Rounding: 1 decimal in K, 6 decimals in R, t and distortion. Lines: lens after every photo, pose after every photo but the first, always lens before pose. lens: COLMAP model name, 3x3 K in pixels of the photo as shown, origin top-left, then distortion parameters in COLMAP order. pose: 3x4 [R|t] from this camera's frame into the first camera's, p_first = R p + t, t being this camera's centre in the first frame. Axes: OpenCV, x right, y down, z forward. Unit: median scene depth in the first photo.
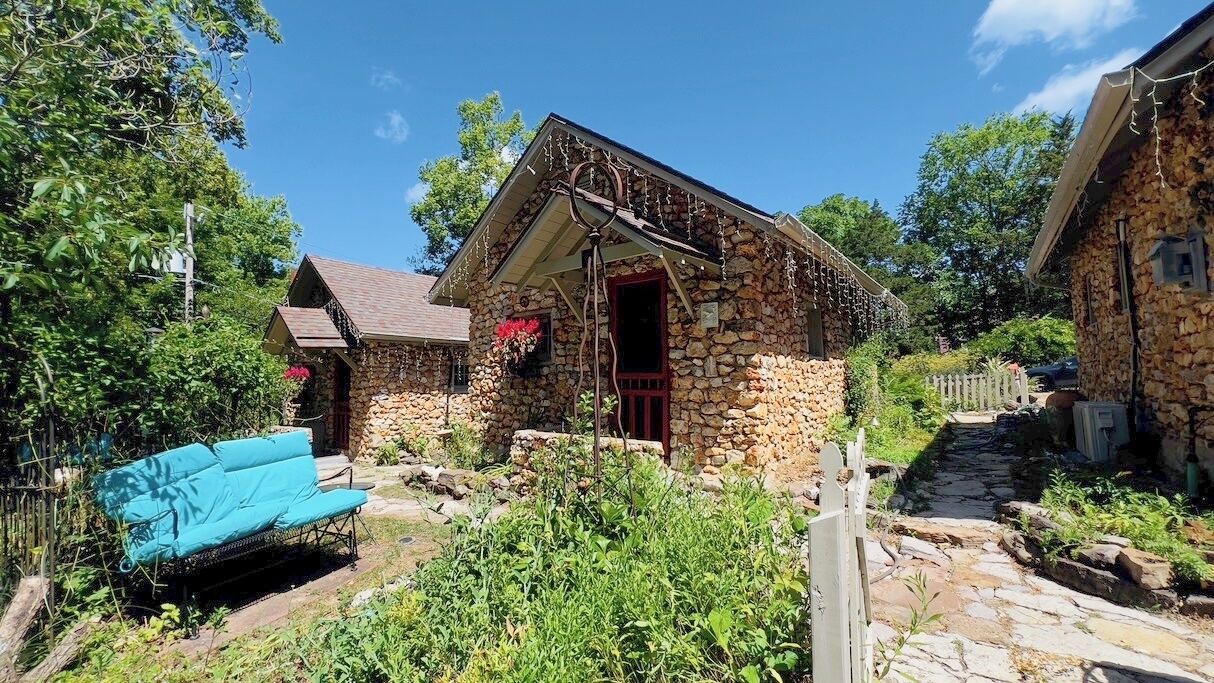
lens RADIAL K [[489.4, 0, 604.6], [0, 489.4, 339.1], [0, 0, 1]] dist [-0.002003, -0.000365]
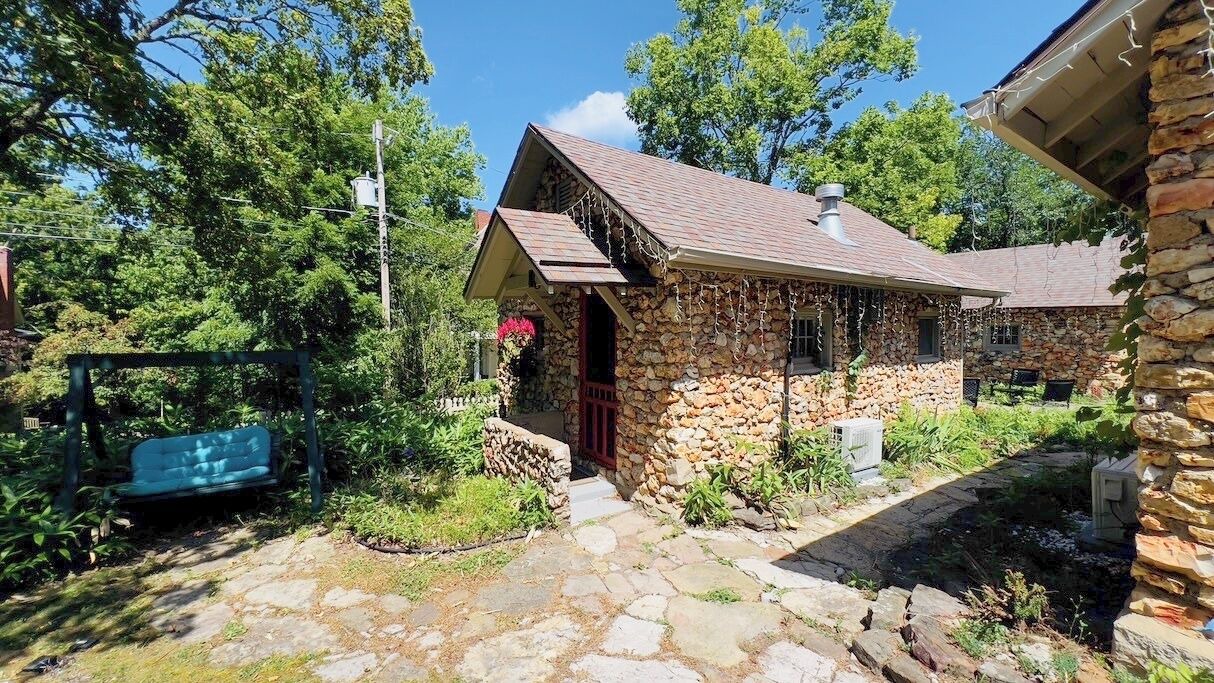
lens RADIAL K [[476.1, 0, 596.7], [0, 476.1, 339.8], [0, 0, 1]] dist [-0.000813, -0.000035]
pose [[0.953349, 0.030269, -0.300349, -0.458340], [0.003603, 0.993748, 0.111588, 0.021748], [0.301849, -0.107465, 0.947280, 0.594602]]
